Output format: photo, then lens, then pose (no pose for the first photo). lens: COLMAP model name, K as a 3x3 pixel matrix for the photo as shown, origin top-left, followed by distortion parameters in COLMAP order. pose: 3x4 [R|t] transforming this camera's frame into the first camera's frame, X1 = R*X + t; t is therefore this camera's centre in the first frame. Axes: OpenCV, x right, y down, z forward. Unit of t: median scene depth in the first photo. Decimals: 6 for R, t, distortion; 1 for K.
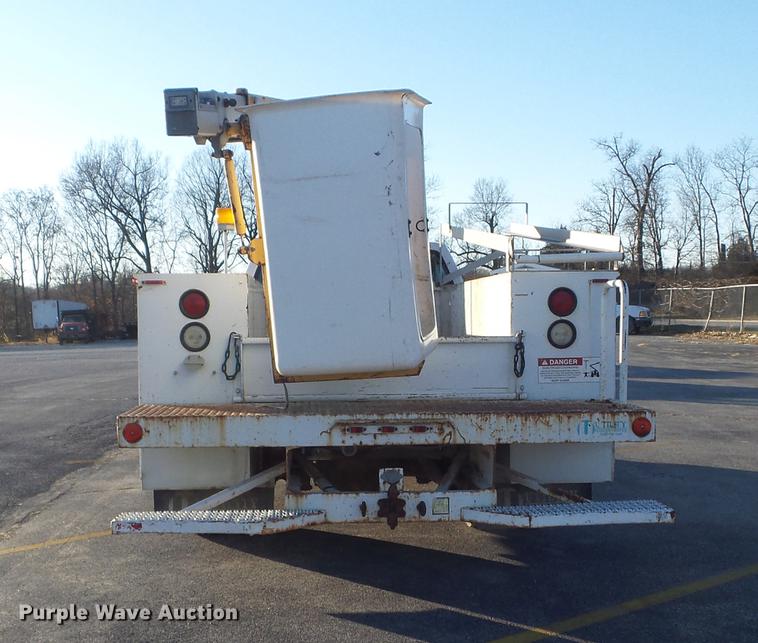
lens RADIAL K [[1072.8, 0, 368.9], [0, 1072.8, 401.0], [0, 0, 1]] dist [-0.002358, 0.017428]
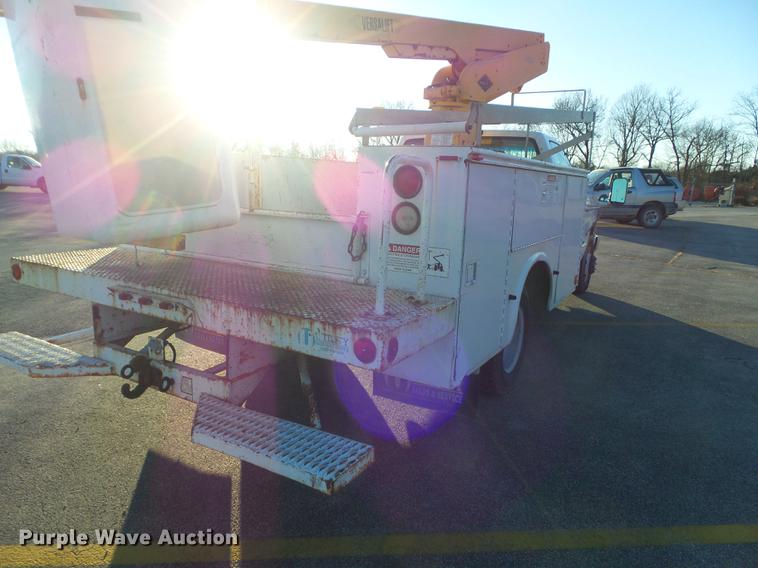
lens RADIAL K [[533.2, 0, 378.9], [0, 533.2, 287.5], [0, 0, 1]] dist [-0.006445, 0.000161]
pose [[0.827591, 0.148101, -0.541442, 0.316078], [-0.087693, 0.986835, 0.135891, -0.049399], [0.554439, -0.064981, 0.829684, 0.476538]]
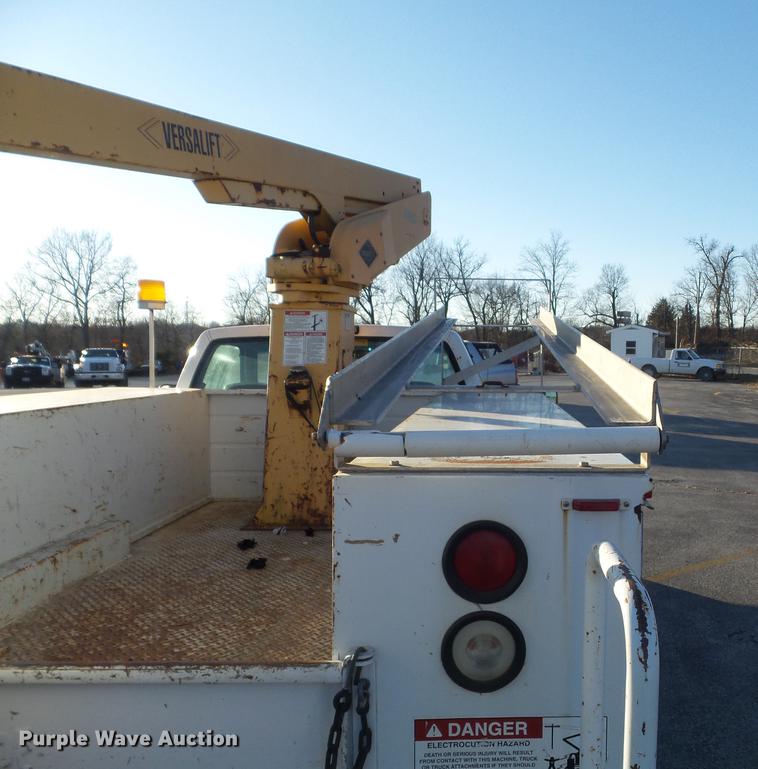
lens RADIAL K [[721.2, 0, 521.5], [0, 721.2, 388.1], [0, 0, 1]] dist [-0.003195, -0.004560]
pose [[0.999620, 0.021600, -0.017155, 0.150196], [-0.022153, 0.999219, -0.032733, -0.108679], [0.016434, 0.033101, 0.999317, 0.589441]]
